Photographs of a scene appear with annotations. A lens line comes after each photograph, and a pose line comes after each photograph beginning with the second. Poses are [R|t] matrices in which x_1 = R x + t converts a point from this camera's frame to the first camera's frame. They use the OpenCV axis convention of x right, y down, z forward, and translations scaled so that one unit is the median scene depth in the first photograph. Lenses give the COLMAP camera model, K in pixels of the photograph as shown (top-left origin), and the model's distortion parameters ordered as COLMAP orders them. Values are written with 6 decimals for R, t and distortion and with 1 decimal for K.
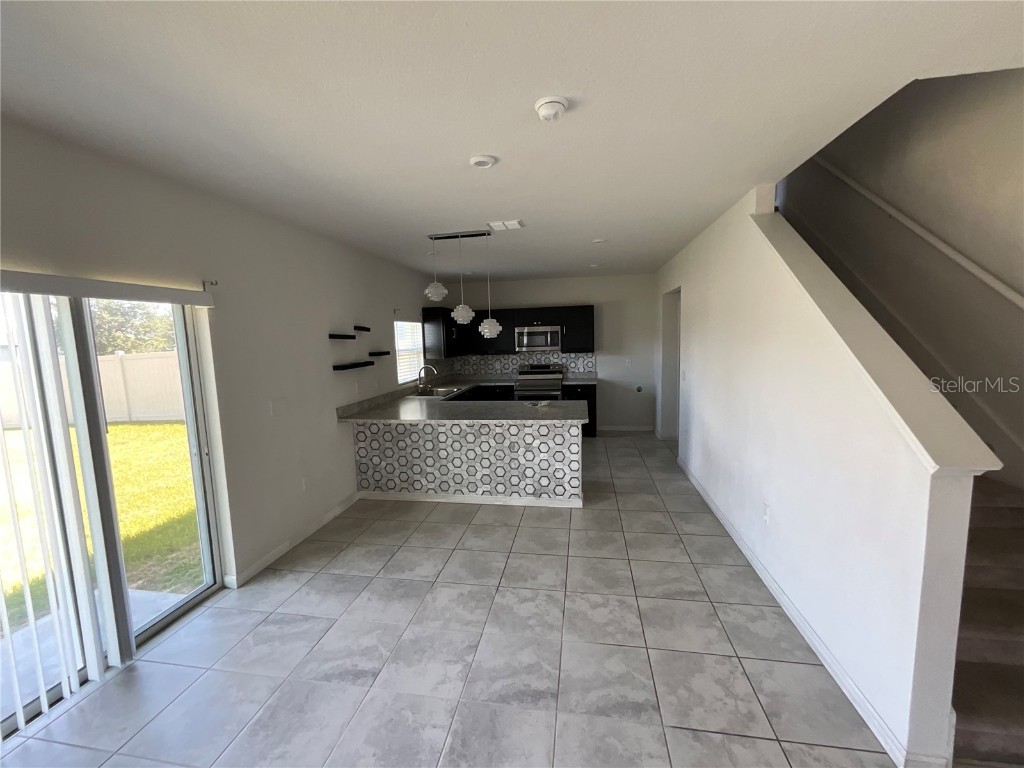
lens RADIAL K [[417.0, 0, 511.8], [0, 417.0, 383.9], [0, 0, 1]] dist [0.000497, 0.000981]
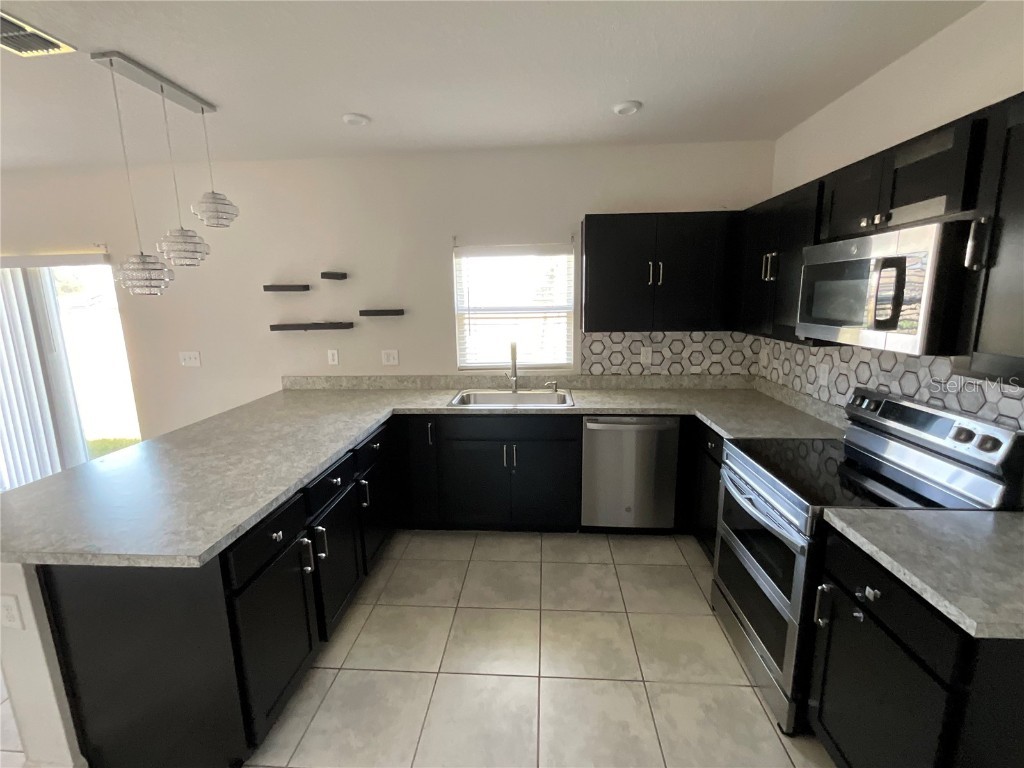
lens RADIAL K [[470.9, 0, 512.0], [0, 470.9, 384.0], [0, 0, 1]] dist [-0.003701, -0.000037]
pose [[0.098072, 0.214752, -0.971732, 0.505999], [-0.096372, 0.973900, 0.205504, -0.154261], [0.990502, 0.073493, 0.116208, 1.289197]]
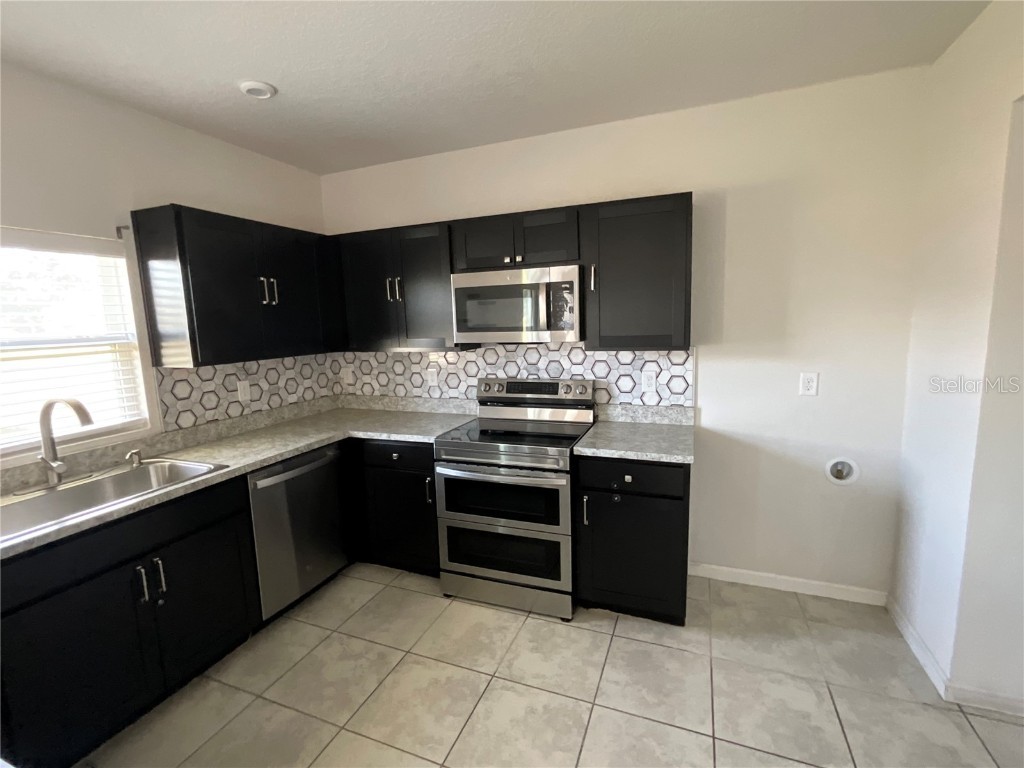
lens RADIAL K [[470.9, 0, 512.0], [0, 470.9, 384.0], [0, 0, 1]] dist [-0.003701, -0.000037]
pose [[0.977509, 0.029605, -0.208804, 0.233385], [-0.022092, 0.999025, 0.038224, -0.100126], [0.209732, -0.032752, 0.977210, 1.030955]]
